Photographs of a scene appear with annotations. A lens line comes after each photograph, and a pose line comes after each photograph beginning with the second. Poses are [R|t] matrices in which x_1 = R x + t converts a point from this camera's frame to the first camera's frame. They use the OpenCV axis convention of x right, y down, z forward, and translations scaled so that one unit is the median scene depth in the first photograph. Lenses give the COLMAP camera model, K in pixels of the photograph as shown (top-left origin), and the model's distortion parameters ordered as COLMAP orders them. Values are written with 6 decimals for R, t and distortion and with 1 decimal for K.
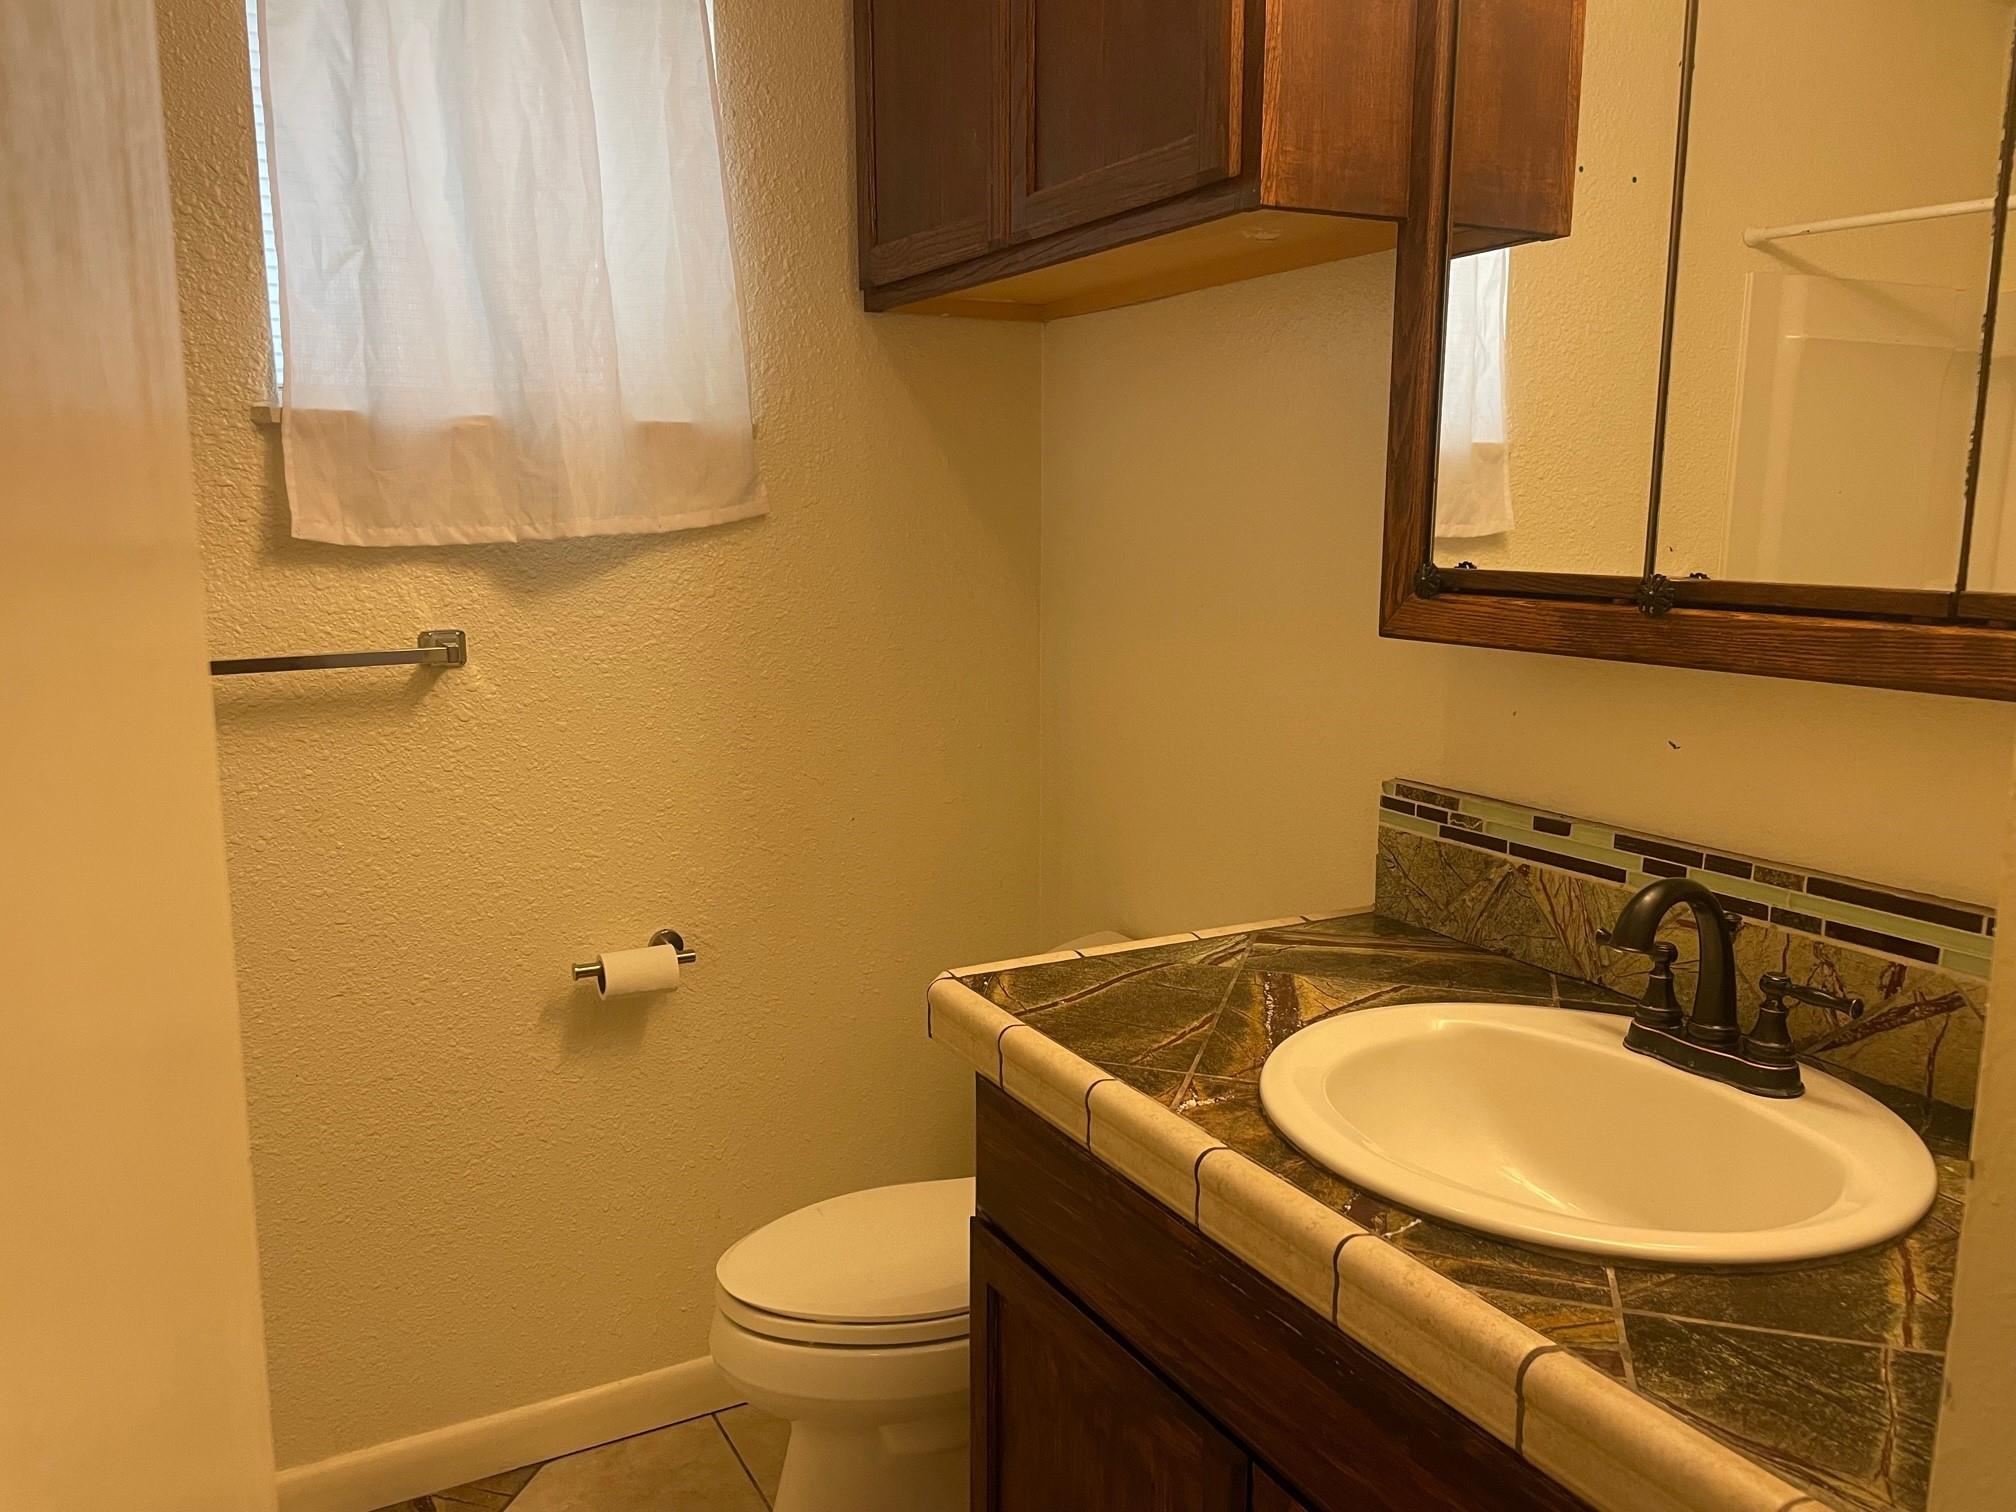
lens RADIAL K [[1542.0, 0, 1004.0], [0, 1542.0, 747.8], [0, 0, 1]] dist [0.058362, -0.085239]
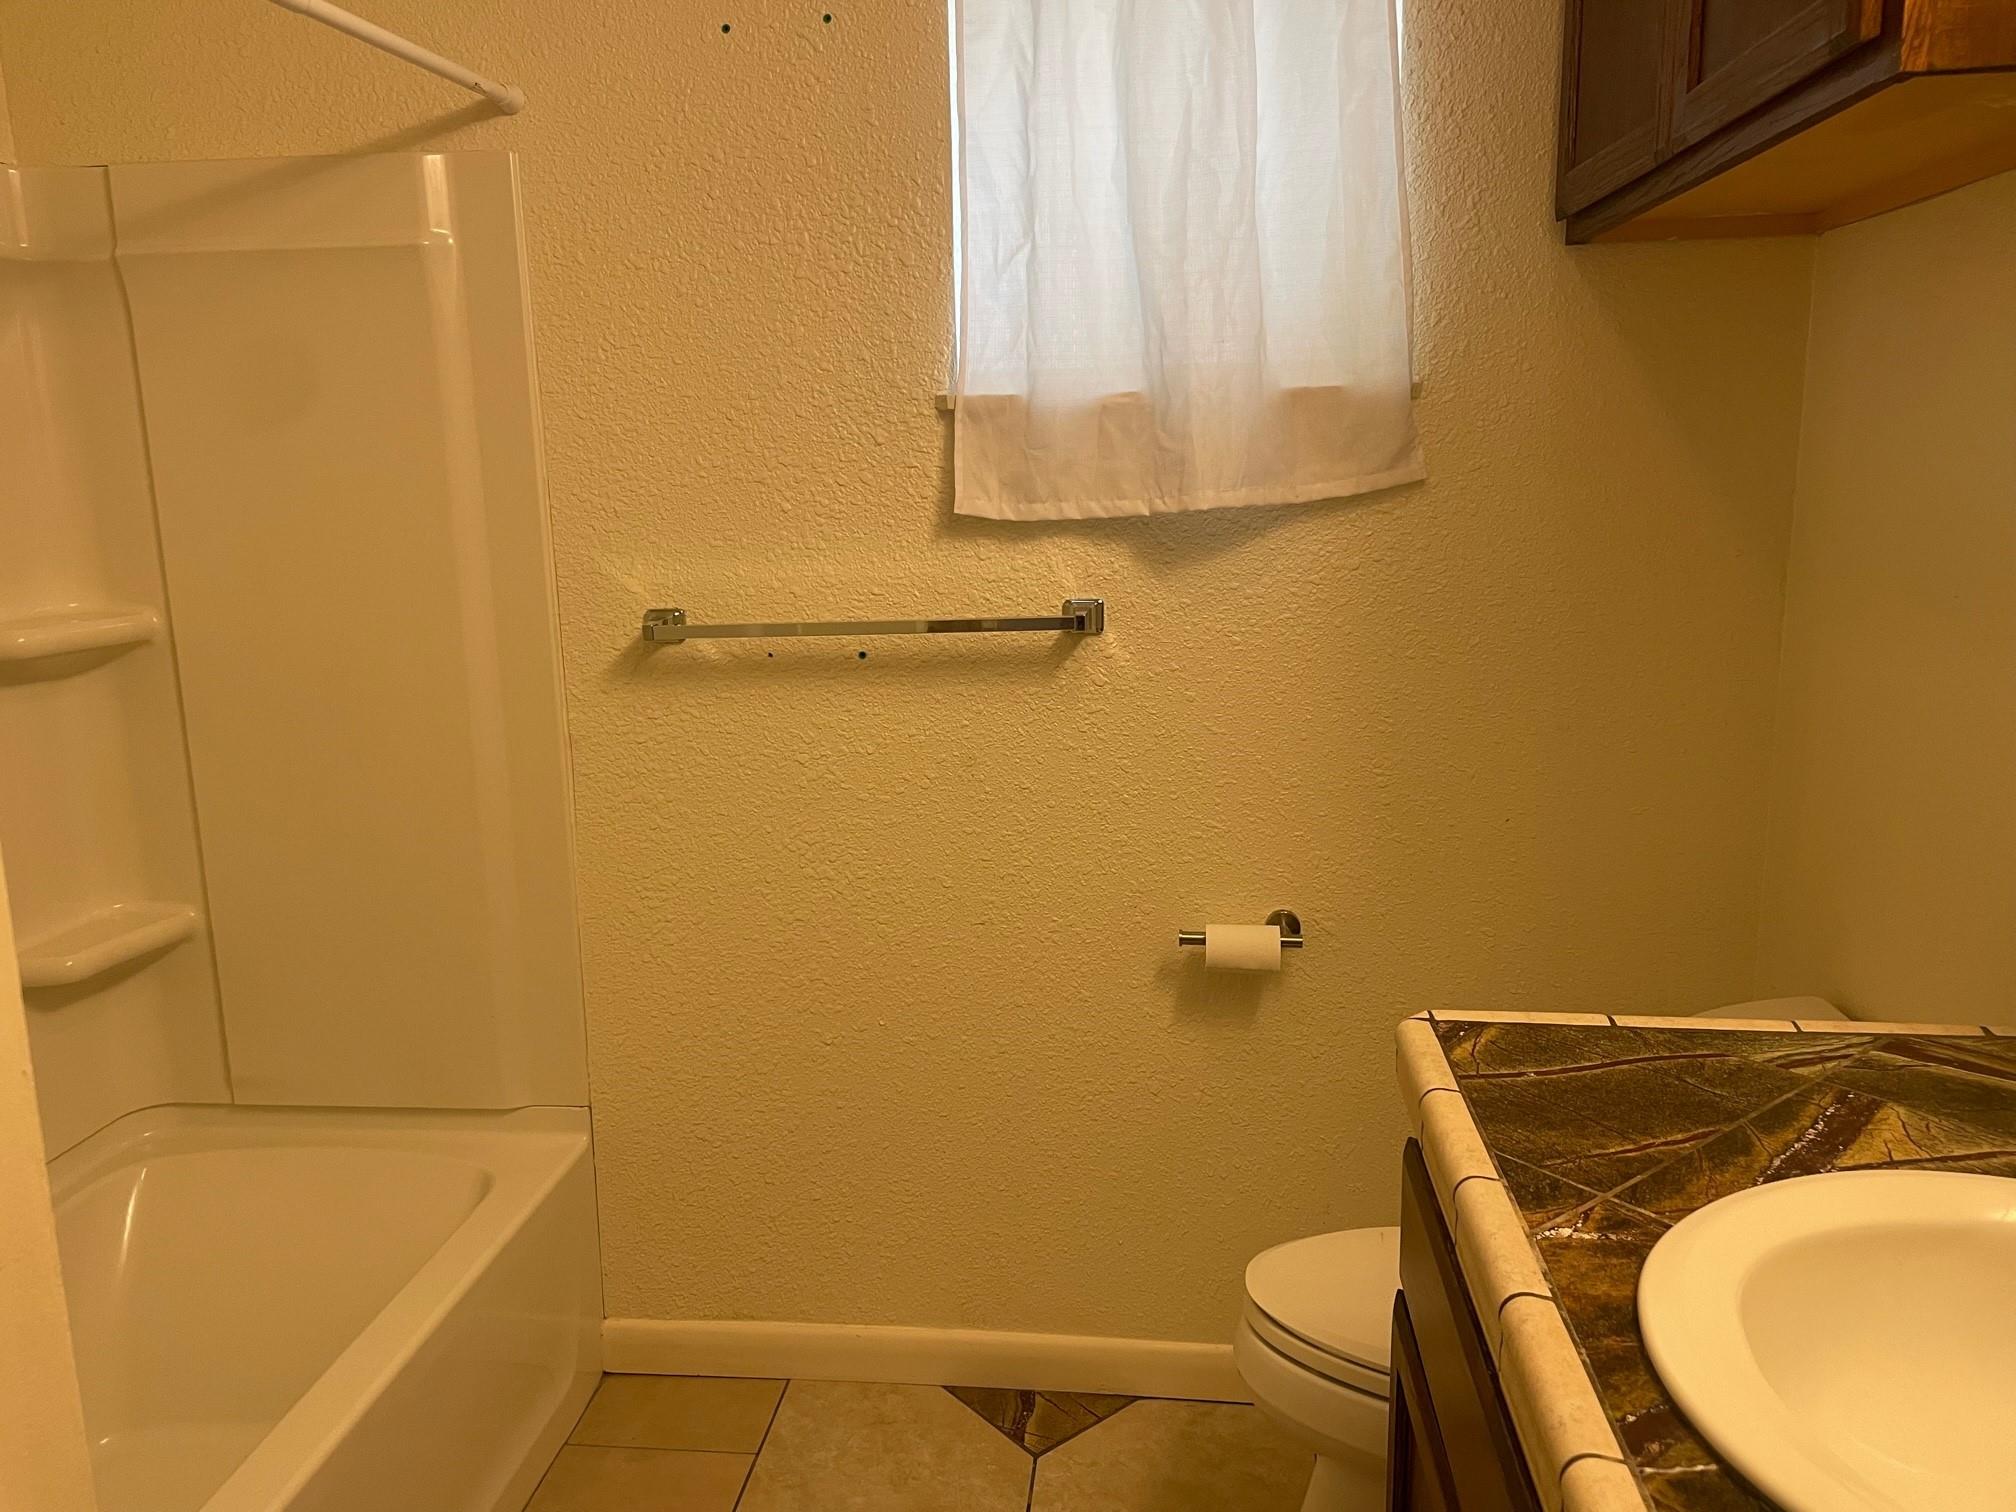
lens RADIAL K [[1542.0, 0, 953.5], [0, 1542.0, 757.2], [0, 0, 1]] dist [0.058362, -0.085239]
pose [[0.807081, 0.093082, -0.583057, 0.195471], [-0.069672, 0.995610, 0.062502, -0.028651], [0.586316, -0.009821, 0.810023, 0.097256]]
